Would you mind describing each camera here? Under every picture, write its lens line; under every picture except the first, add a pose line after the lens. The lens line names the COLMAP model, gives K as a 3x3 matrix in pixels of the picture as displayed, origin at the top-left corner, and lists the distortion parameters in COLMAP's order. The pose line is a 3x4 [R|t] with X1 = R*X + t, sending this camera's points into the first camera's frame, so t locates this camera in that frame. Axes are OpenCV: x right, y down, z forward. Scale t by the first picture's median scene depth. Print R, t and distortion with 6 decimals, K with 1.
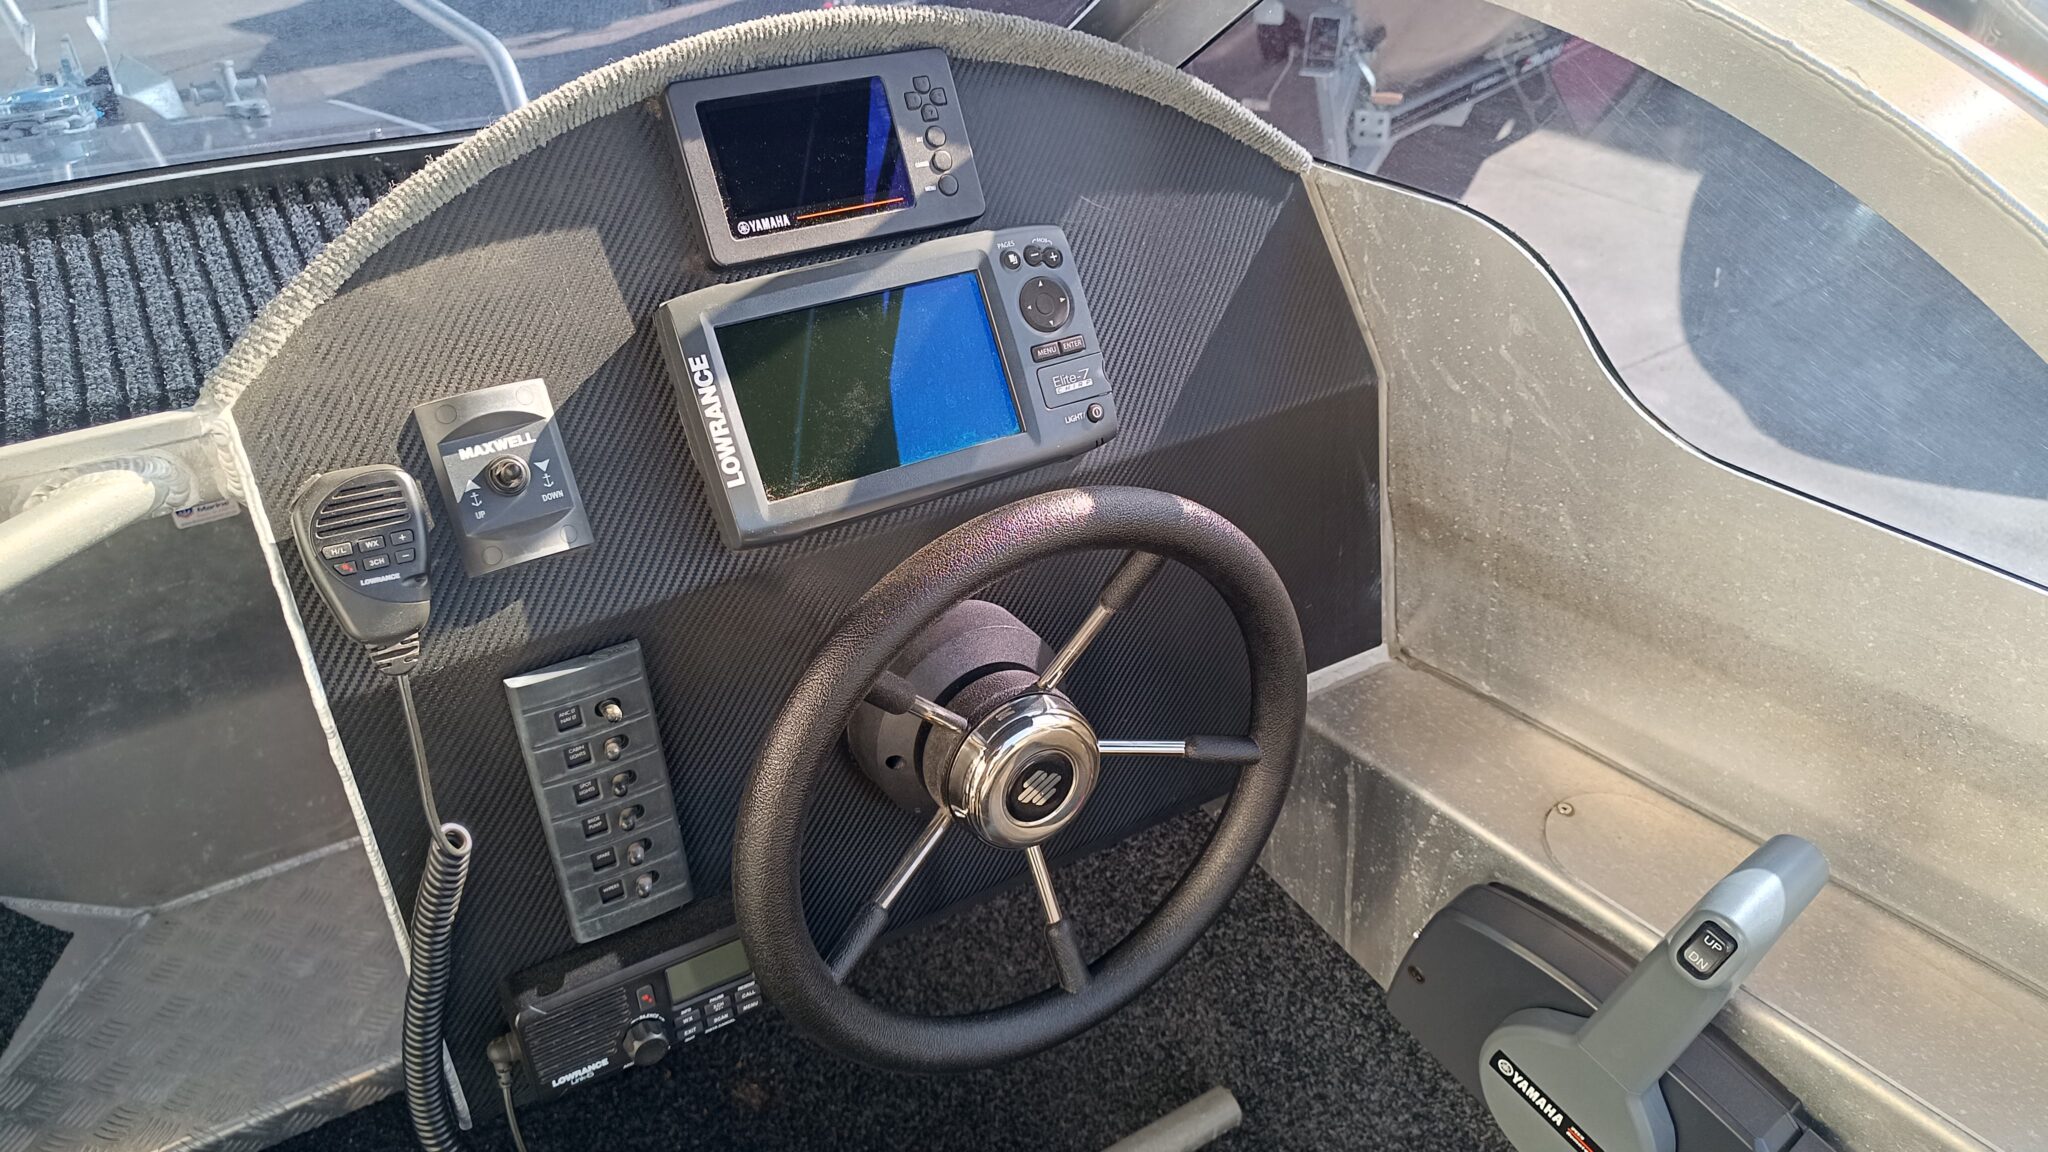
lens RADIAL K [[1420.1, 0, 1024.0], [0, 1420.1, 576.0], [0, 0, 1]] dist [0.031783, -0.043523]
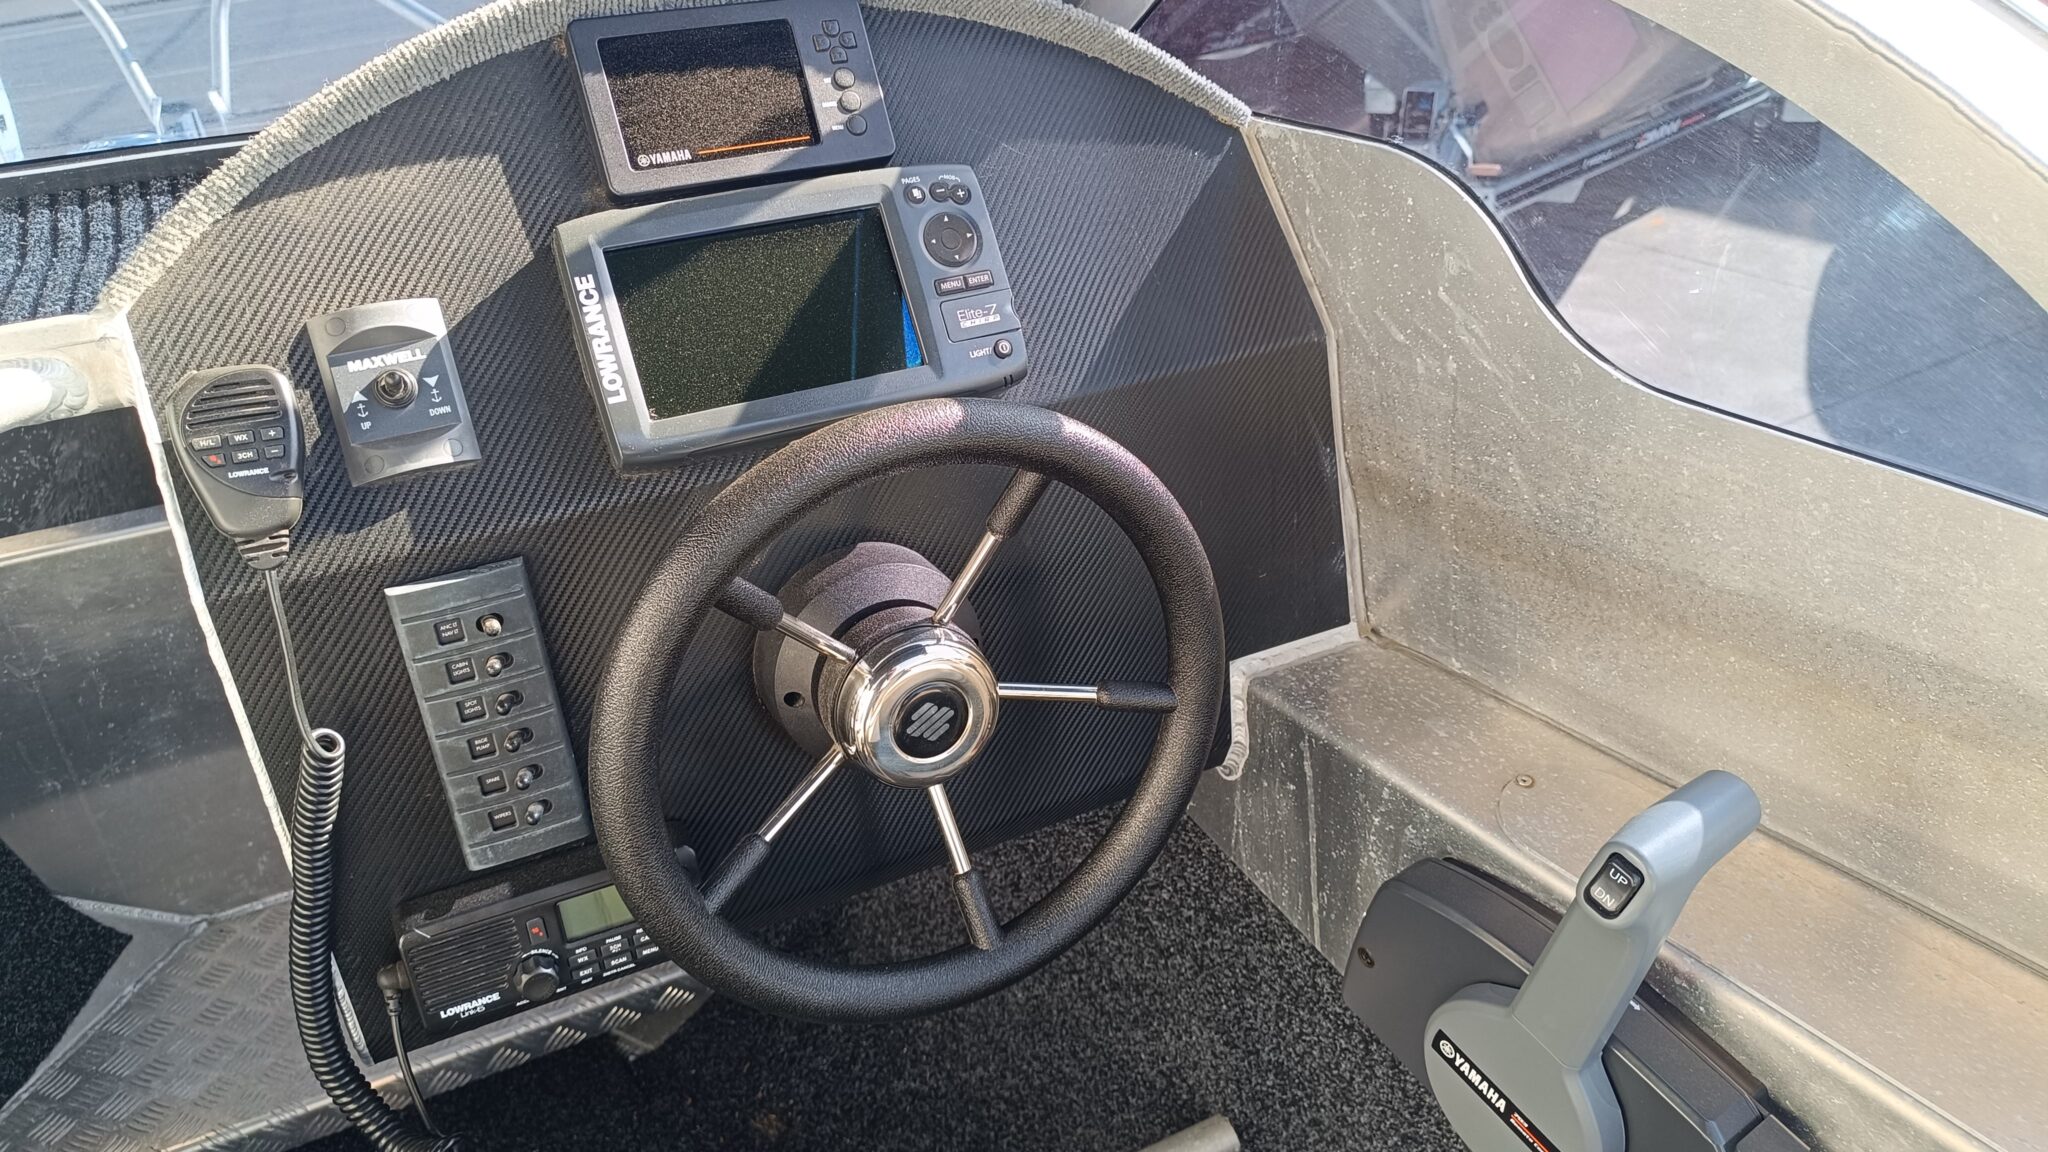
lens RADIAL K [[1413.7, 0, 1014.8], [0, 1413.7, 573.6], [0, 0, 1]] dist [0.032859, -0.046620]
pose [[0.994913, 0.003952, -0.100663, 0.155077], [-0.011265, 0.997328, -0.072182, 0.109885], [0.100108, 0.072948, 0.992299, 0.034795]]
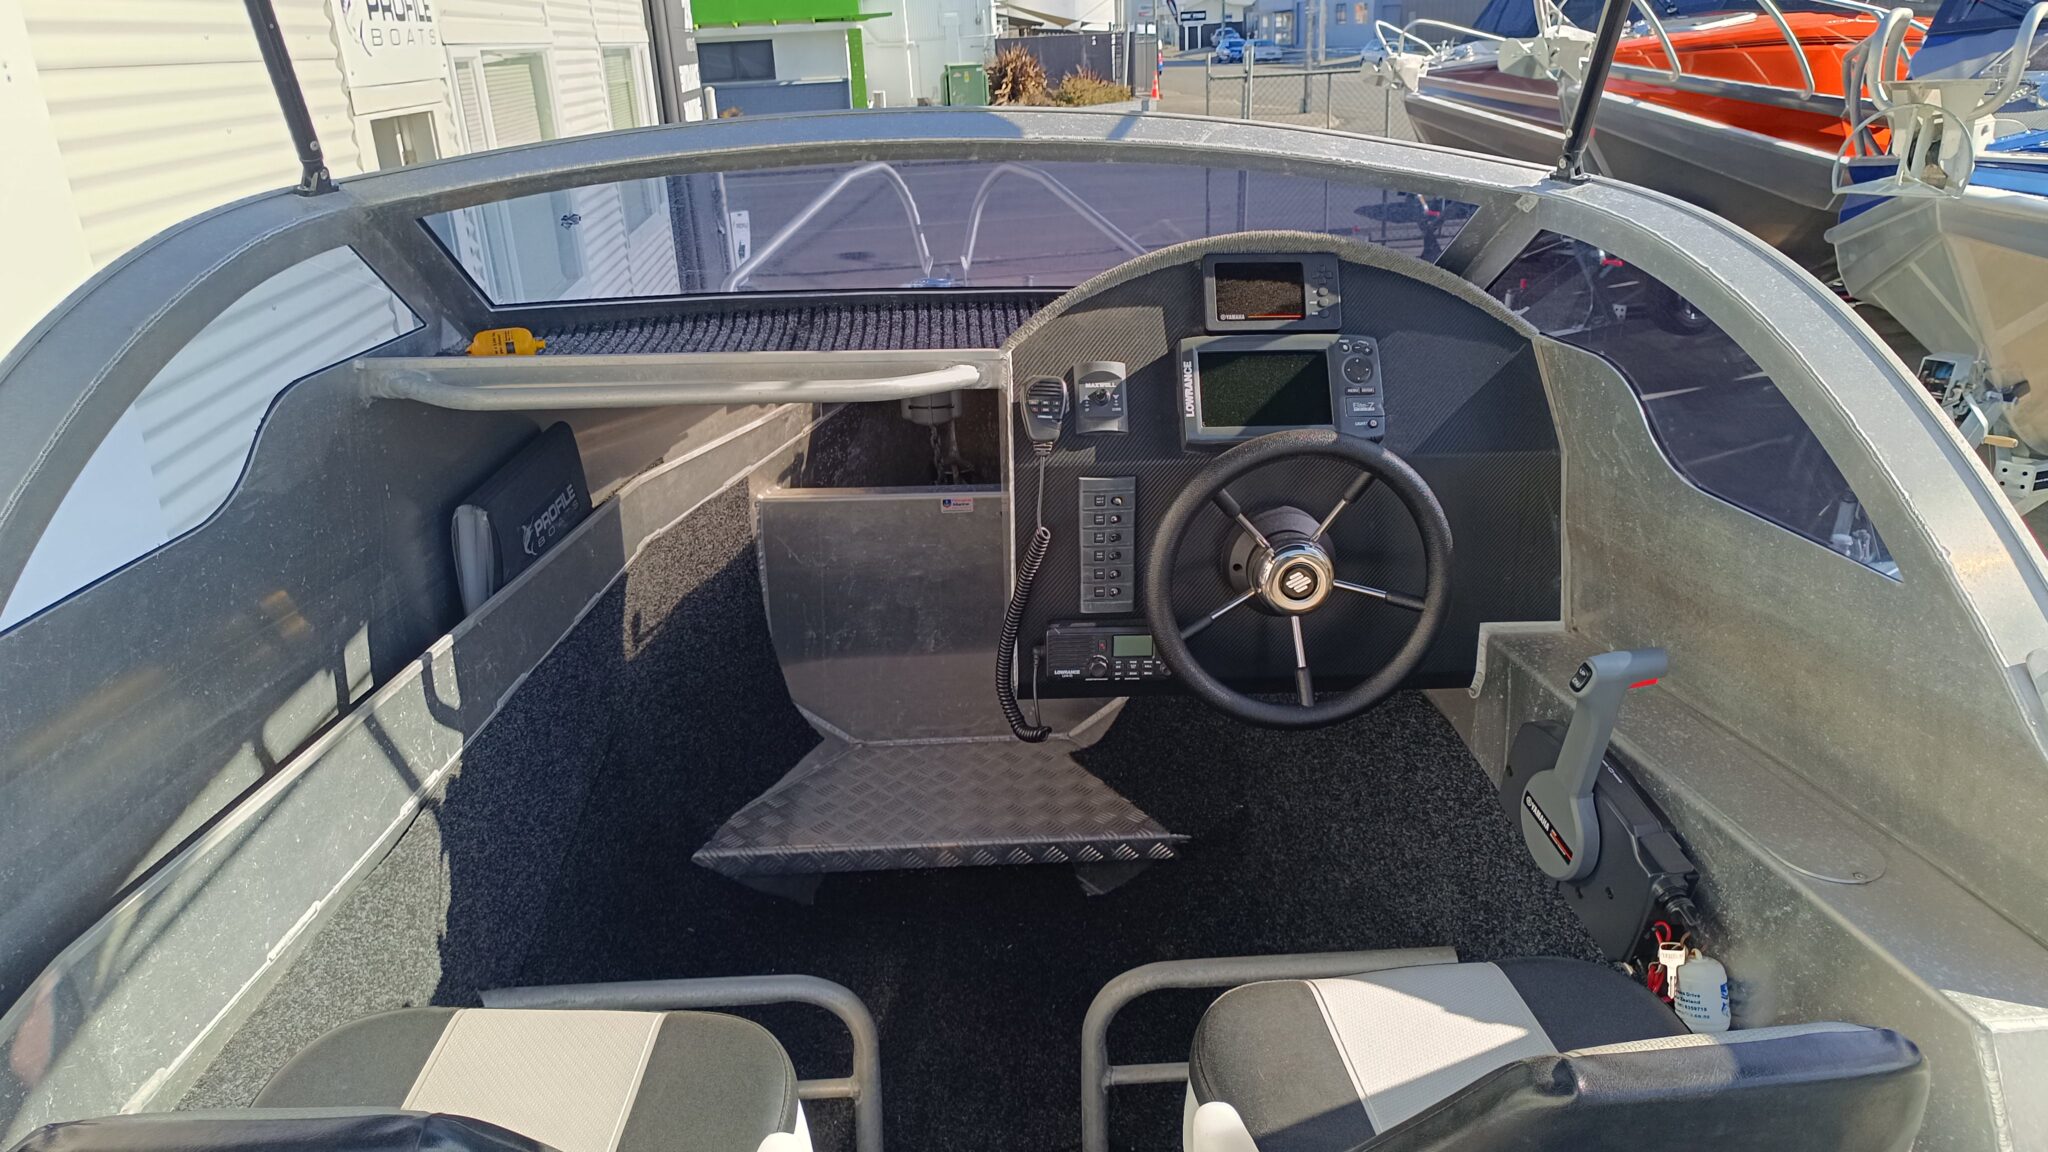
lens RADIAL K [[1420.1, 0, 1024.0], [0, 1420.1, 576.0], [0, 0, 1]] dist [0.031783, -0.043523]
pose [[0.883907, 0.165294, -0.437478, 0.530330], [-0.253890, 0.955204, -0.152068, 0.523639], [0.392745, 0.245485, 0.886278, -0.943624]]
